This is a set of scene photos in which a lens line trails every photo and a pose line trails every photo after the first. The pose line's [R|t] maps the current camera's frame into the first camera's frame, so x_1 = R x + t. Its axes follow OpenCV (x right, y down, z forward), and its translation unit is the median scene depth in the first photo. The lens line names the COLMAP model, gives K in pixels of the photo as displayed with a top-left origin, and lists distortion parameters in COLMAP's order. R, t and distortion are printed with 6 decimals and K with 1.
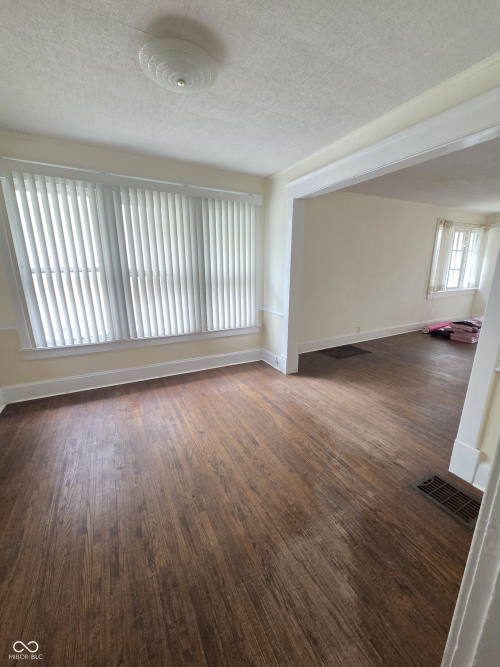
lens RADIAL K [[270.7, 0, 248.4], [0, 270.7, 333.4], [0, 0, 1]] dist [-0.000612, -0.000111]
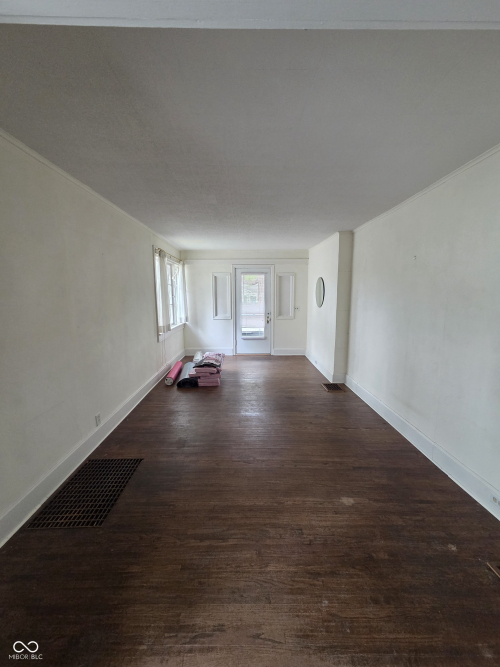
lens RADIAL K [[270.7, 0, 247.6], [0, 270.7, 335.0], [0, 0, 1]] dist [-0.000612, -0.000111]
pose [[0.452198, -0.128464, 0.882618, 0.079448], [0.219161, 0.975238, 0.029661, -0.127478], [-0.864572, 0.180022, 0.469155, 0.432346]]
